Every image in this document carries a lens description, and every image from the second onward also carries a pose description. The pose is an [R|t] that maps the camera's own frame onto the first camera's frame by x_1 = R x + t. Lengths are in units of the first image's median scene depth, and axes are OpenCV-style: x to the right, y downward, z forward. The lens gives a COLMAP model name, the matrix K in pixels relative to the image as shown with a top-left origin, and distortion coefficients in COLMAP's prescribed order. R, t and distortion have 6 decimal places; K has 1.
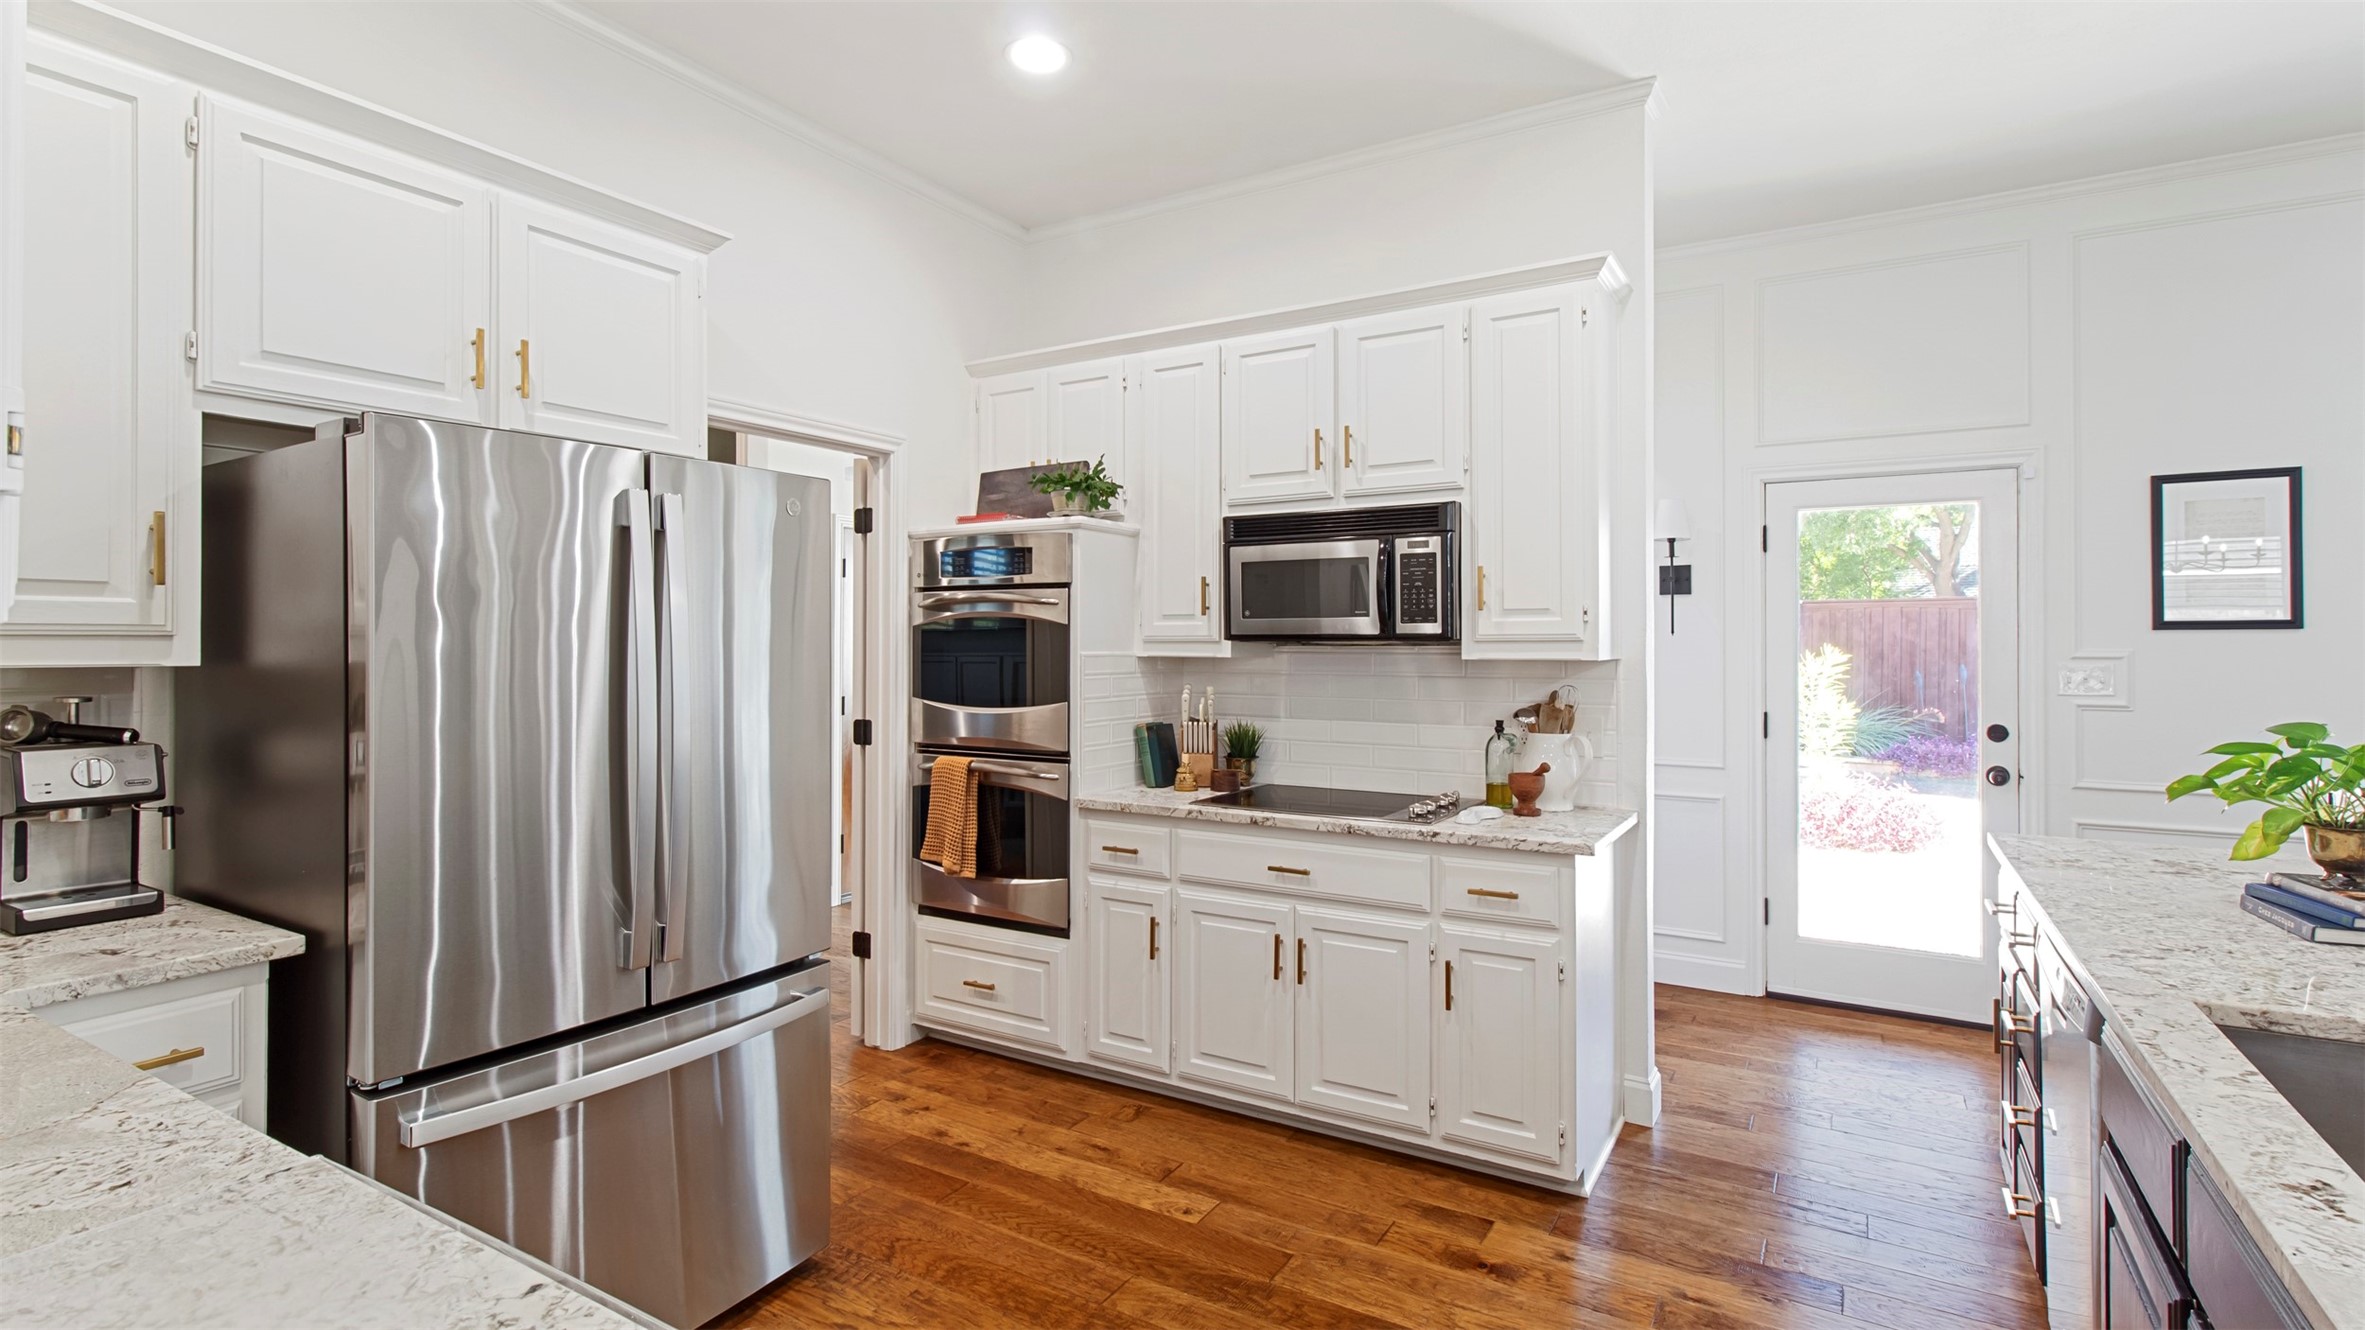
lens RADIAL K [[1097.7, 0, 1232.4], [0, 1097.7, 634.6], [0, 0, 1]] dist [-0.002973, -0.000408]
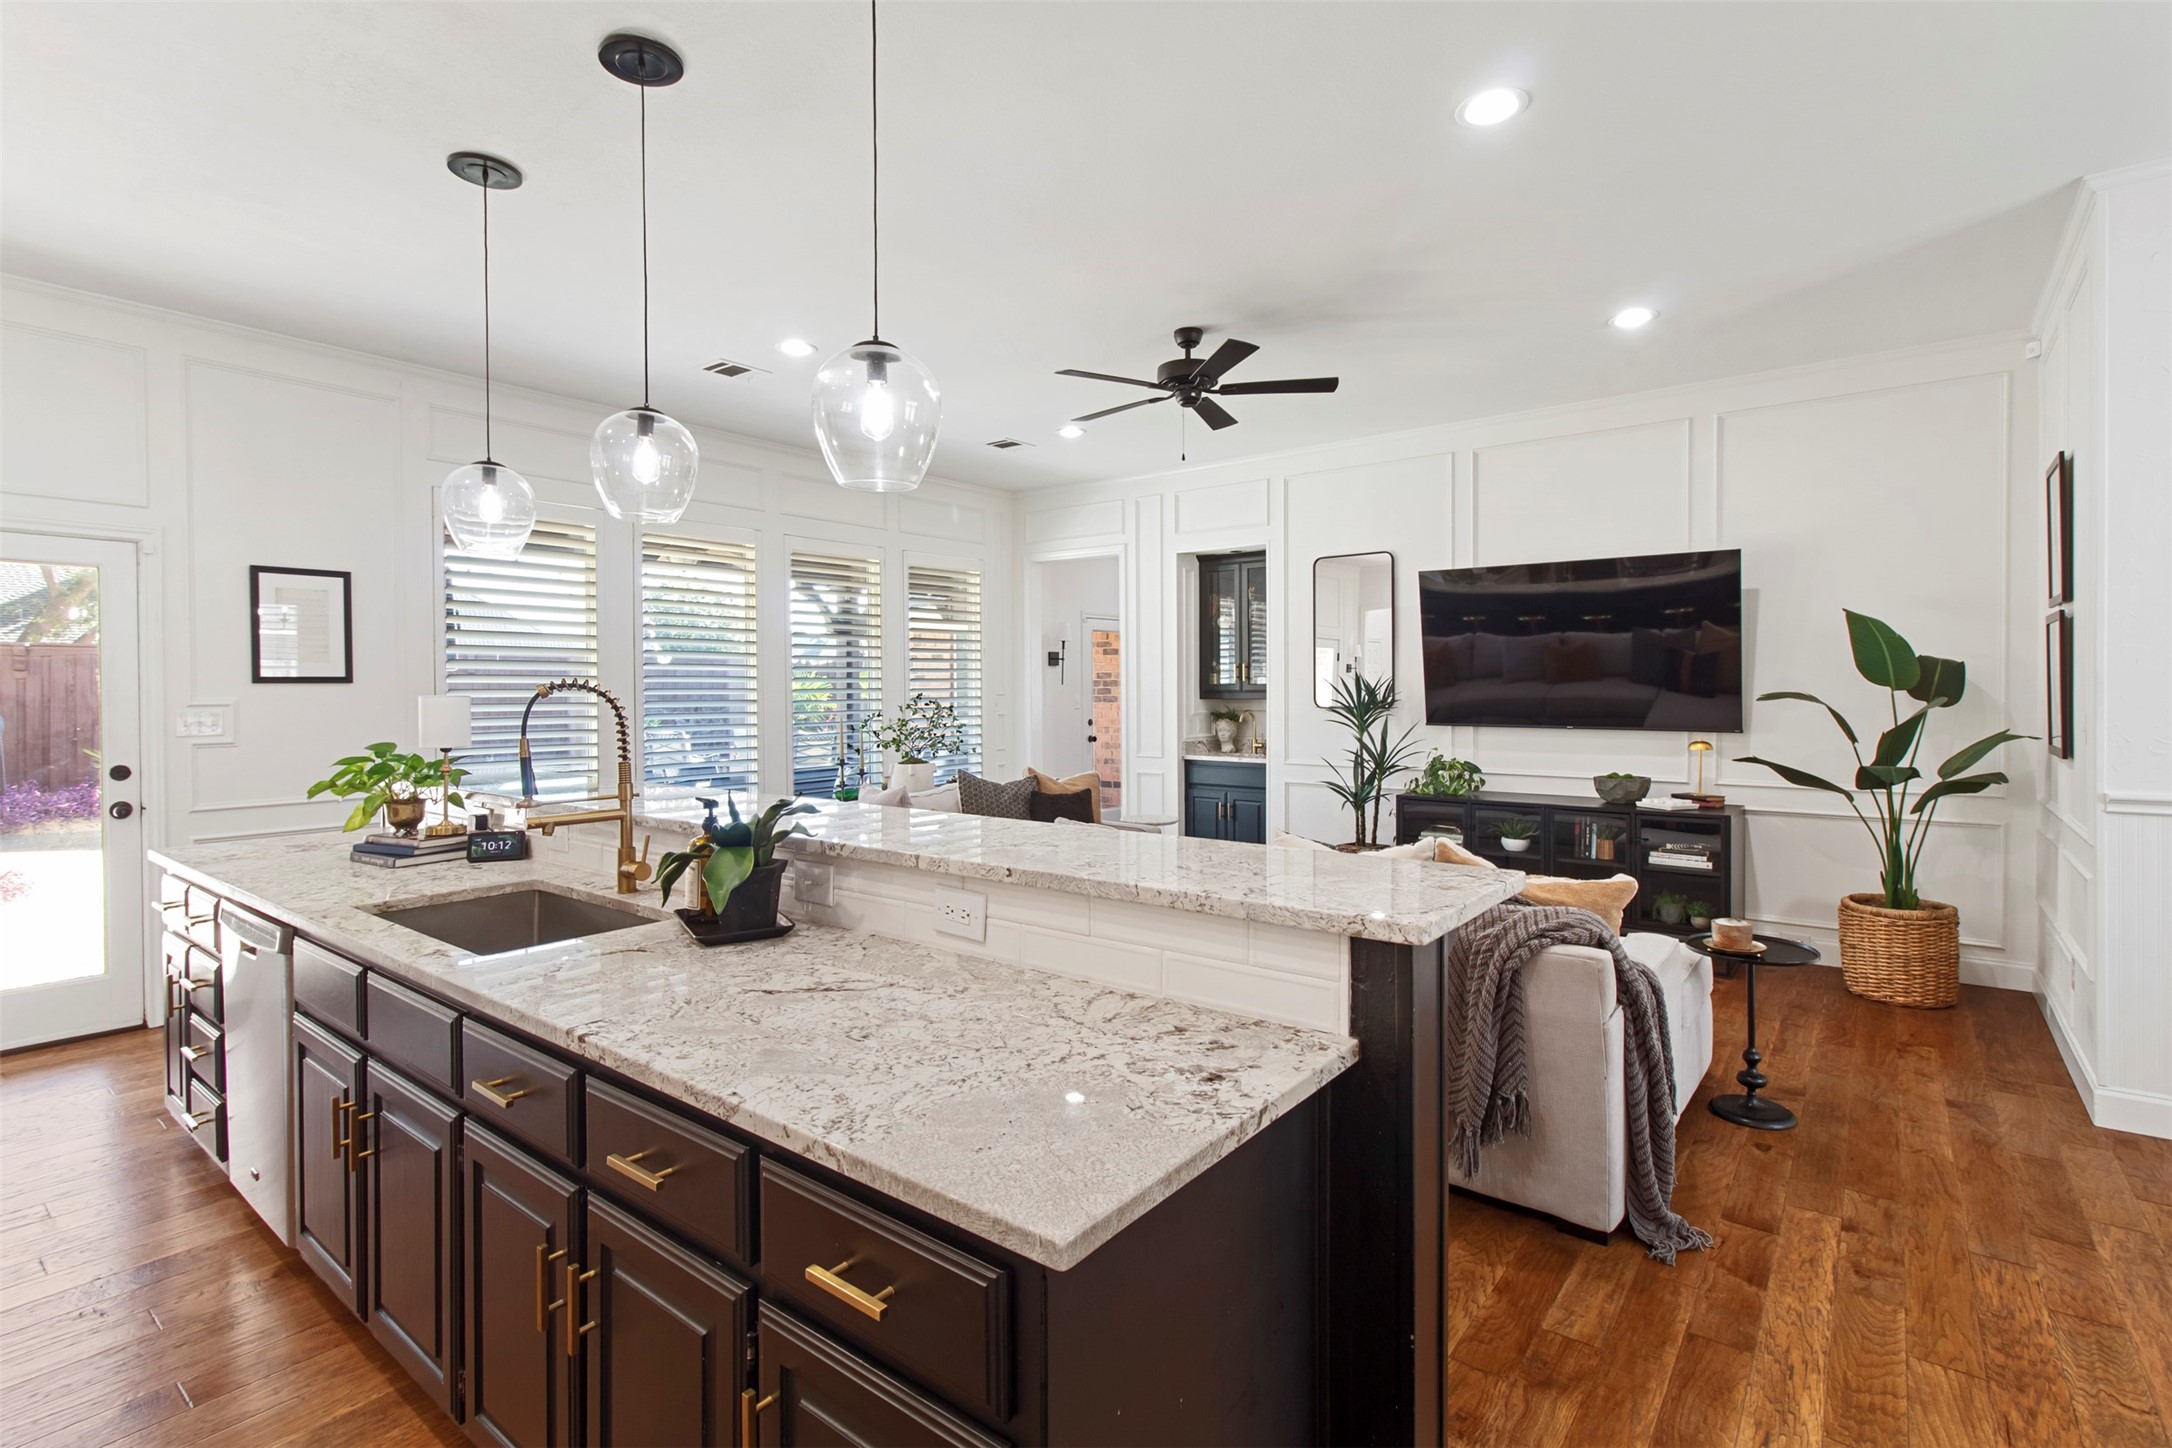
lens RADIAL K [[1032.5, 0, 1062.6], [0, 1032.5, 691.7], [0, 0, 1]] dist [-0.002792, -0.000180]
pose [[0.152560, -0.006984, 0.988270, -0.400434], [-0.003210, 0.999966, 0.007562, -0.011694], [-0.988289, -0.004326, 0.152532, -0.252750]]
